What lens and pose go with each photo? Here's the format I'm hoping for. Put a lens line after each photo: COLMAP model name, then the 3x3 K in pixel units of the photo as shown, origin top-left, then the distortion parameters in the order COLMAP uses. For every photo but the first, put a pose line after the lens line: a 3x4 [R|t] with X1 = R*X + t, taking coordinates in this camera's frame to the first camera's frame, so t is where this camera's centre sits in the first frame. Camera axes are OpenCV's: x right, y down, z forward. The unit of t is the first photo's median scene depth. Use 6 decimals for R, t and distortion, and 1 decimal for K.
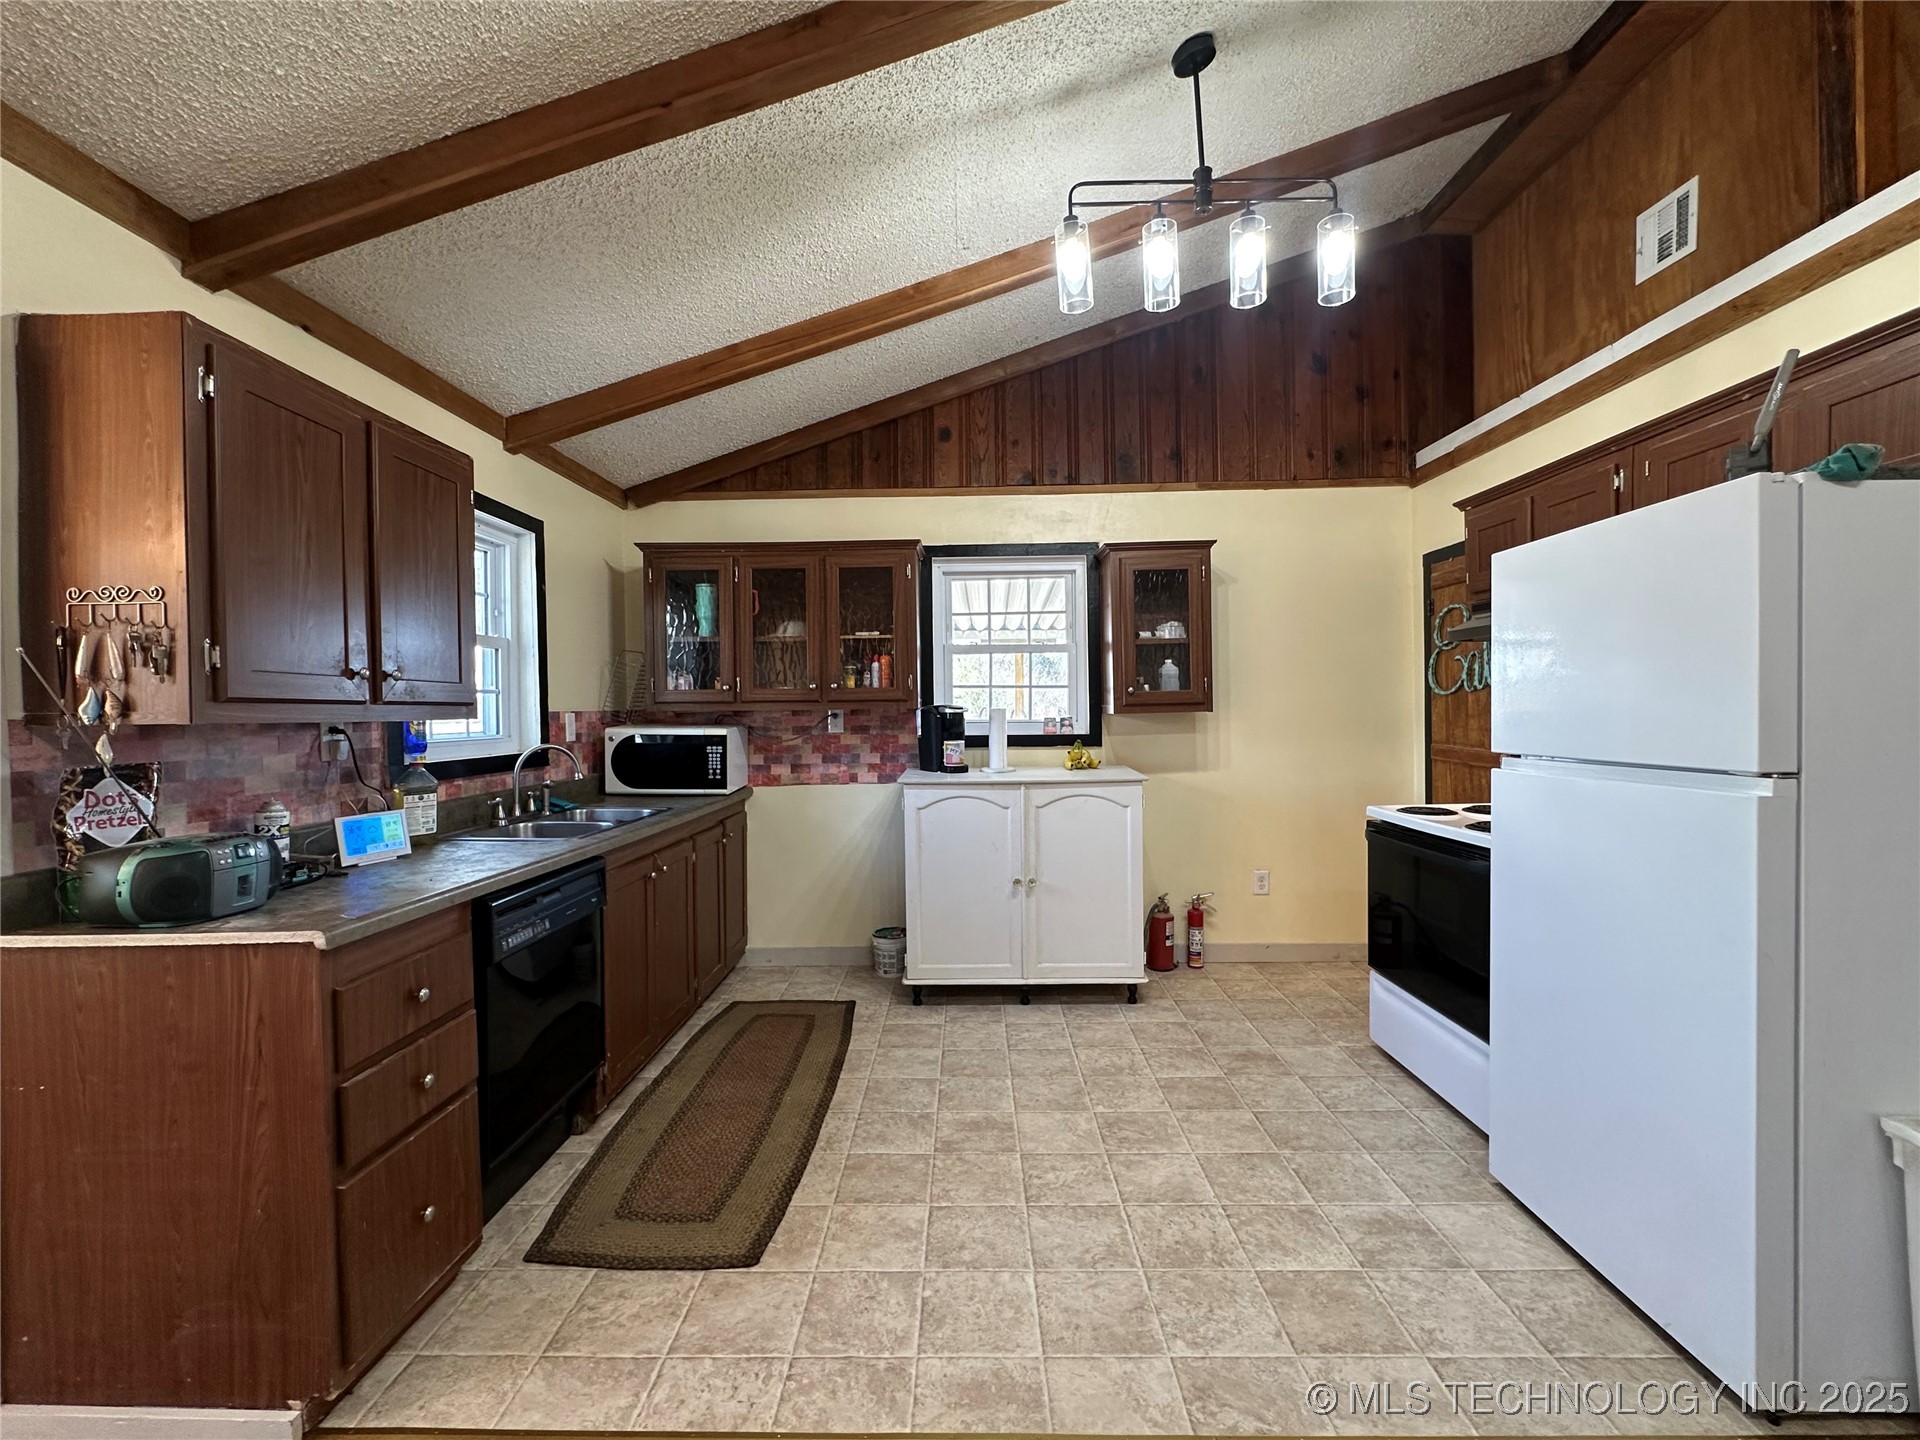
lens RADIAL K [[837.8, 0, 975.4], [0, 837.8, 720.9], [0, 0, 1]] dist [-0.006304, 0.001590]
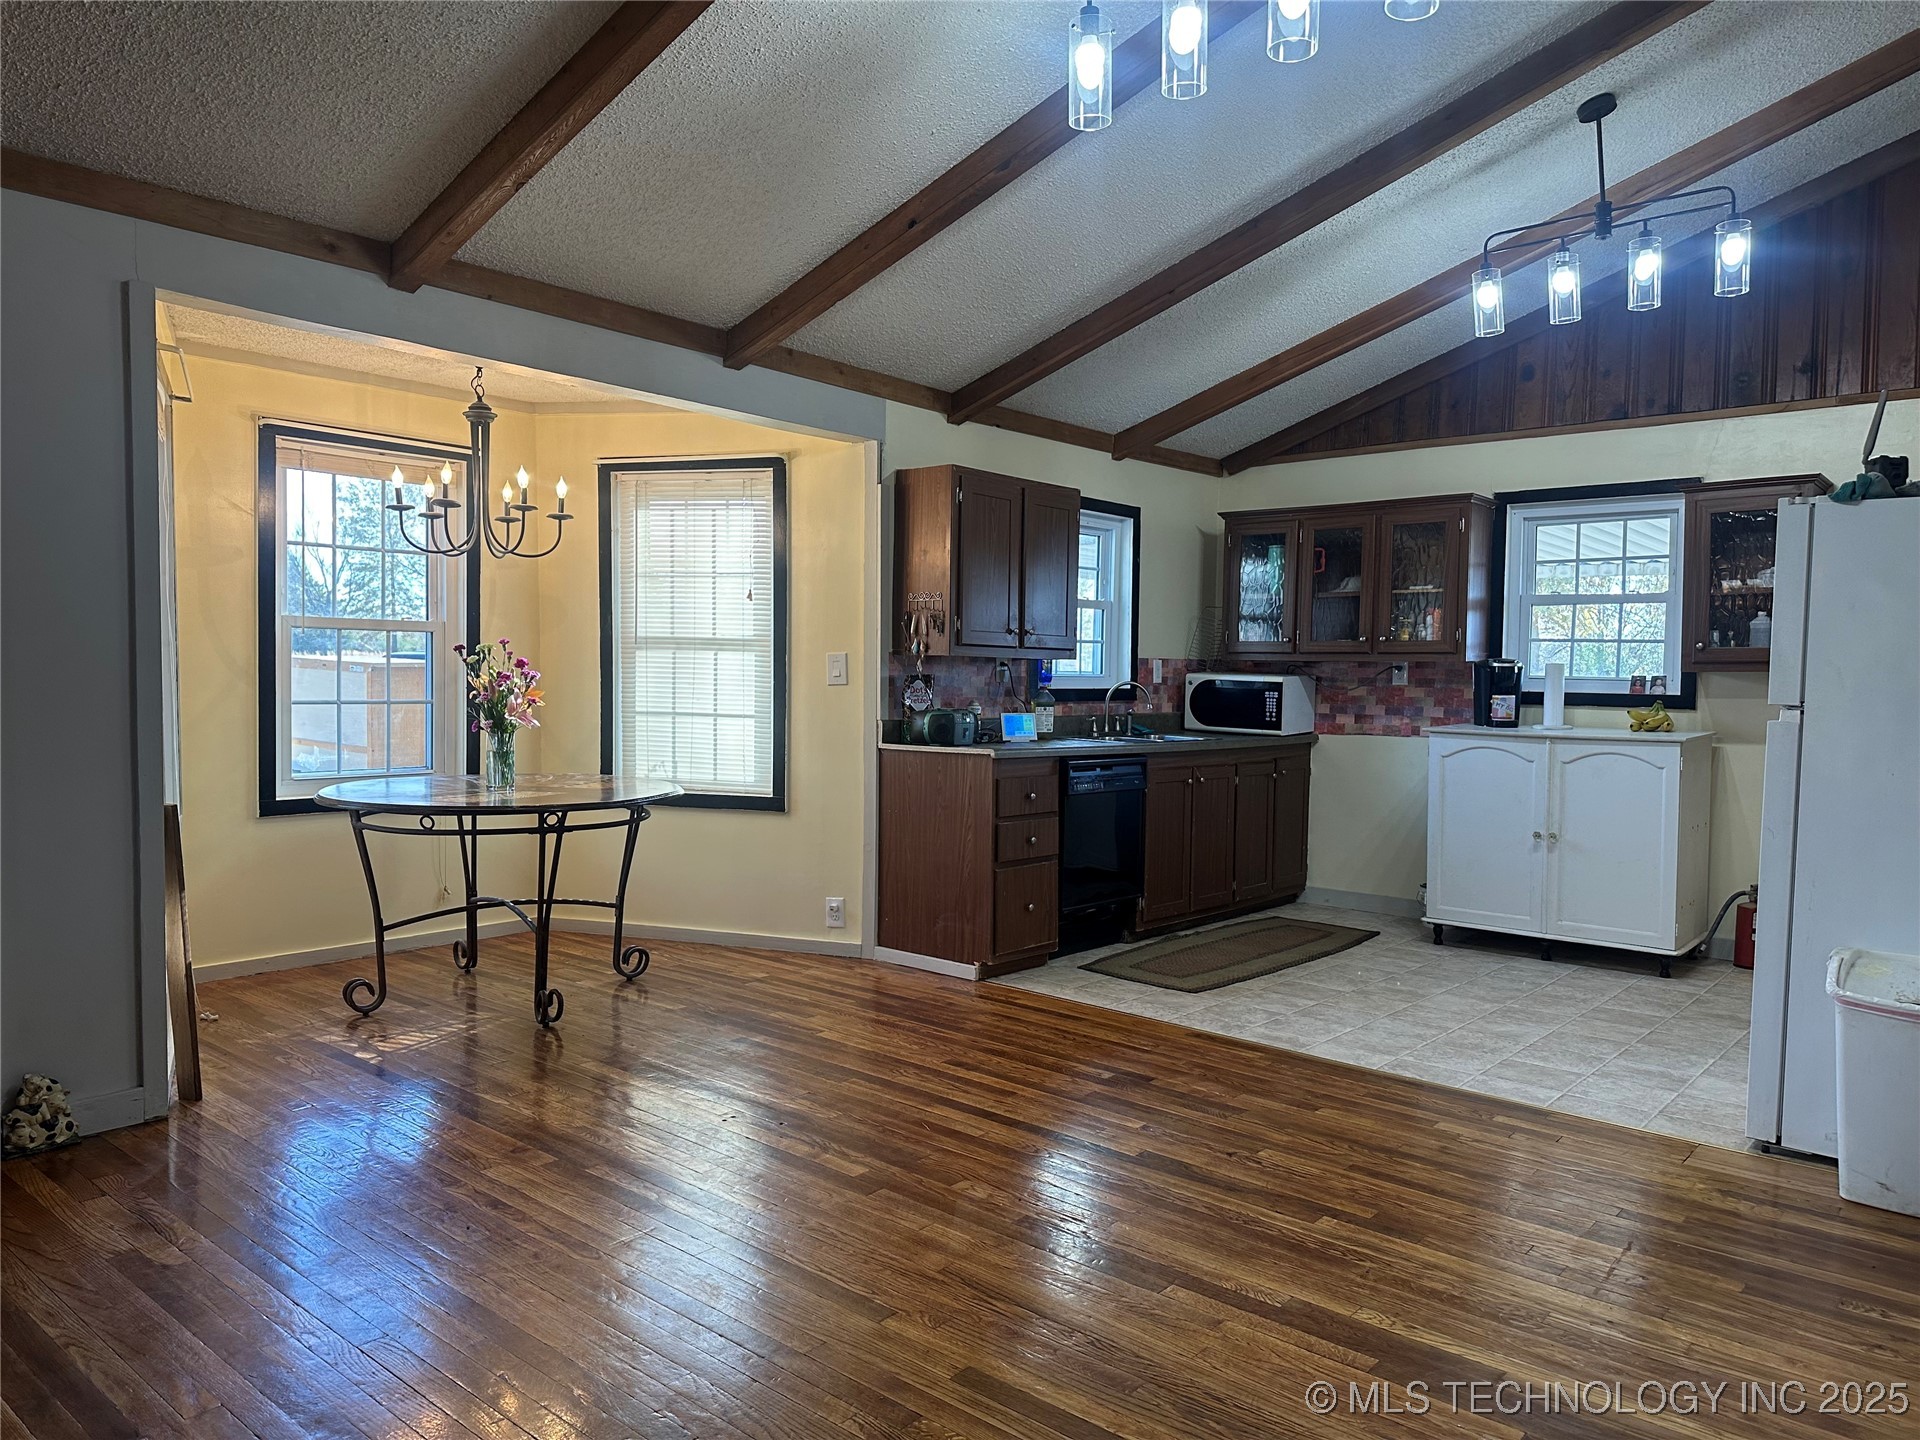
lens RADIAL K [[1353.7, 0, 949.2], [0, 1353.7, 726.5], [0, 0, 1]] dist [0.032329, -0.018565]
pose [[0.765553, 0.049818, -0.641441, 0.551199], [-0.032814, 0.998723, 0.038404, 0.021926], [0.642535, -0.008352, 0.766211, -0.705774]]
